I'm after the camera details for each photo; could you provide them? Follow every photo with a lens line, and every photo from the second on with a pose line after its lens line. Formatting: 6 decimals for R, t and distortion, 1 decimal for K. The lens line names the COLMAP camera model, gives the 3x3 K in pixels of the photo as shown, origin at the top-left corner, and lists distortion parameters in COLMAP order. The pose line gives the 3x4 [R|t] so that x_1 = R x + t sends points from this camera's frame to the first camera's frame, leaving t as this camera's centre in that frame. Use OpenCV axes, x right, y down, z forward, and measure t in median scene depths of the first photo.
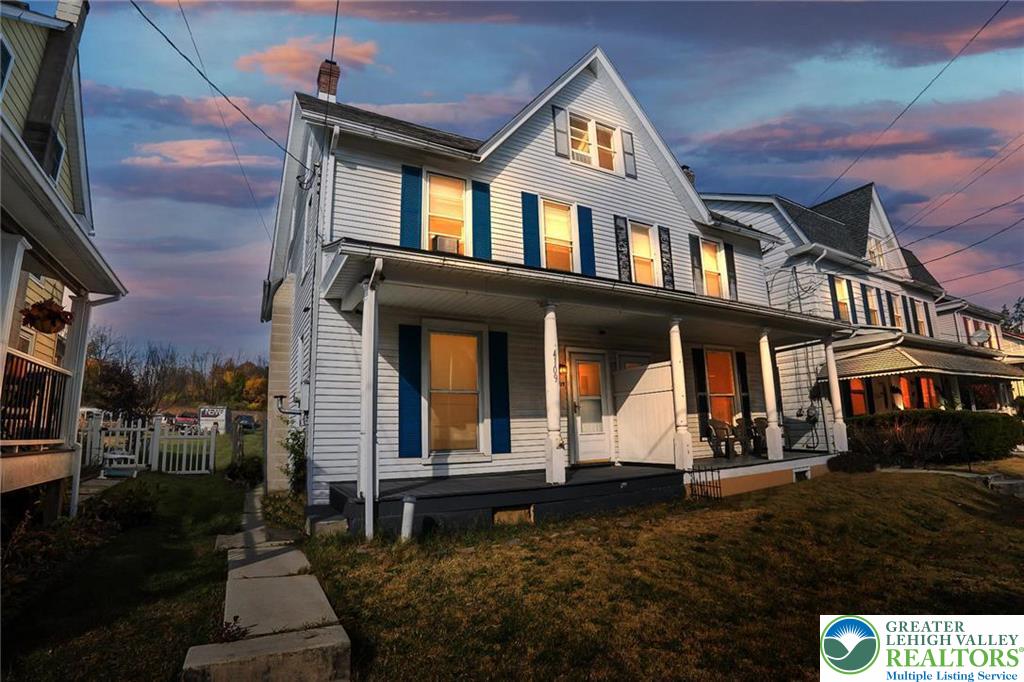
lens RADIAL K [[477.5, 0, 505.4], [0, 477.5, 343.0], [0, 0, 1]] dist [-0.039439, 0.005274]
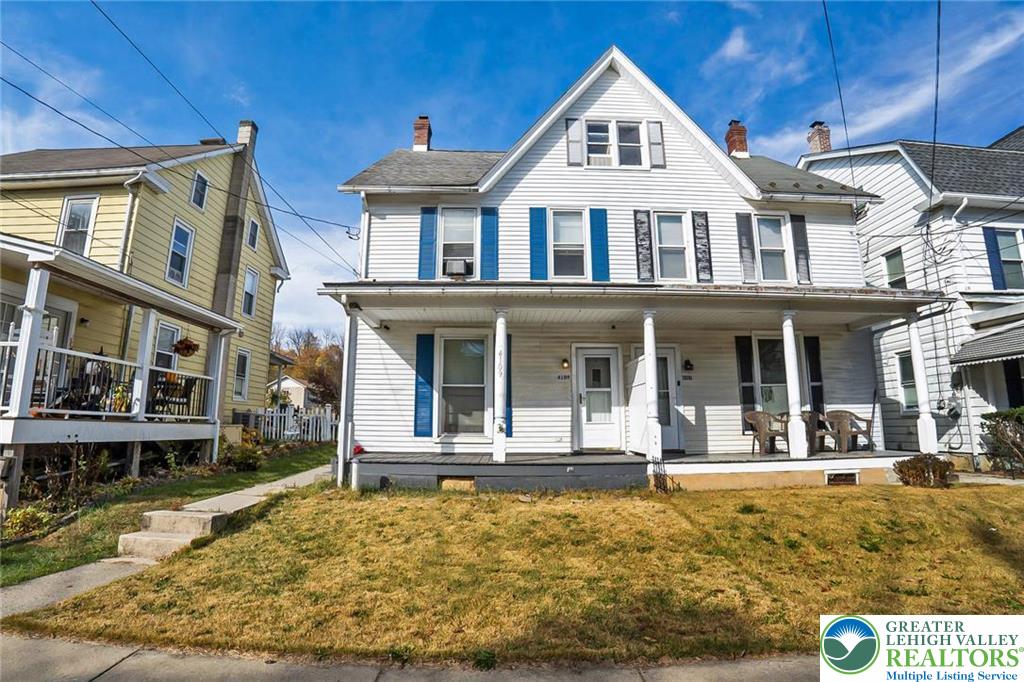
lens RADIAL K [[477.5, 0, 517.1], [0, 477.5, 340.1], [0, 0, 1]] dist [-0.039439, 0.005274]
pose [[0.900129, -0.046002, -0.433188, 0.451851], [0.055971, 0.998379, 0.010281, -0.016425], [0.432013, -0.033500, 0.901245, -0.038362]]
